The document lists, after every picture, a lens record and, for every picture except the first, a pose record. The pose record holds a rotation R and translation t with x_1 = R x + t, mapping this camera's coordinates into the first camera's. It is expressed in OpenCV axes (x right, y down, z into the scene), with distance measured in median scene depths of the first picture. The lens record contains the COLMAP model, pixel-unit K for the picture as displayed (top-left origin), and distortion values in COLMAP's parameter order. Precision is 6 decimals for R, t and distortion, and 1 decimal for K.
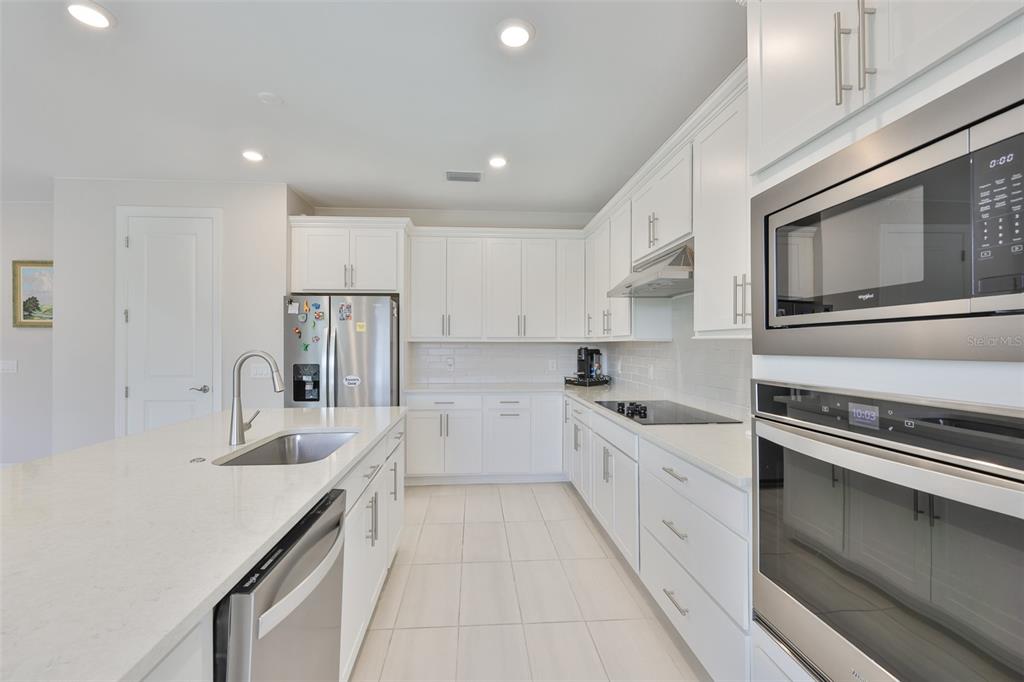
lens RADIAL K [[434.9, 0, 509.7], [0, 434.9, 340.4], [0, 0, 1]] dist [-0.001964, -0.000405]
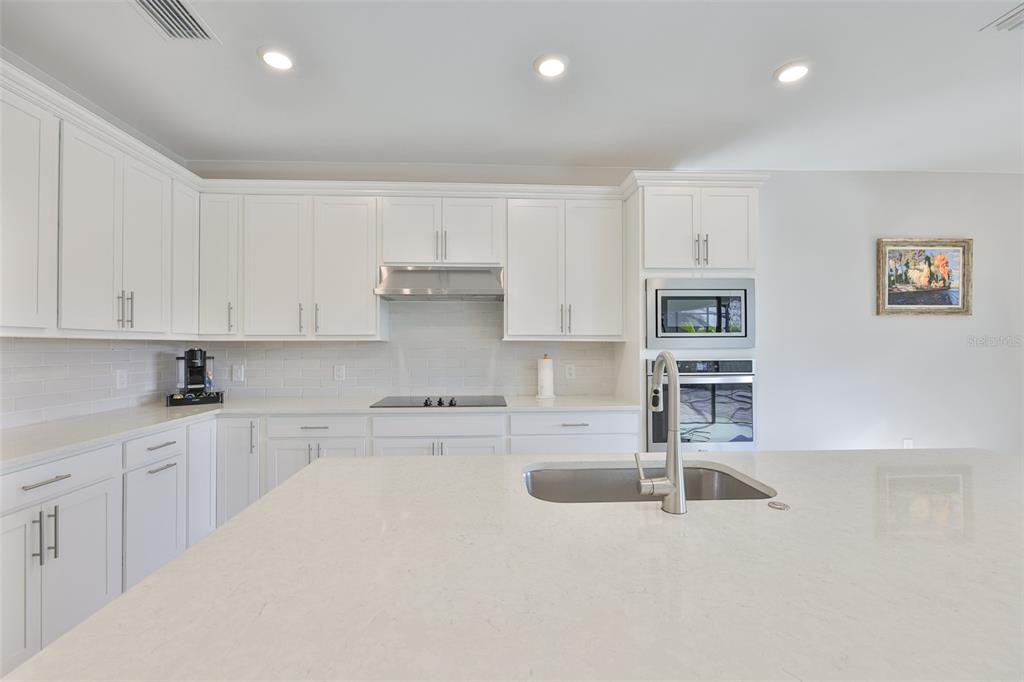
lens RADIAL K [[434.9, 0, 509.7], [0, 434.9, 340.4], [0, 0, 1]] dist [-0.001964, -0.000405]
pose [[0.042132, 0.003977, 0.999104, -0.634860], [-0.008651, 0.999956, -0.003616, 0.001395], [-0.999075, -0.008491, 0.042165, 0.599679]]
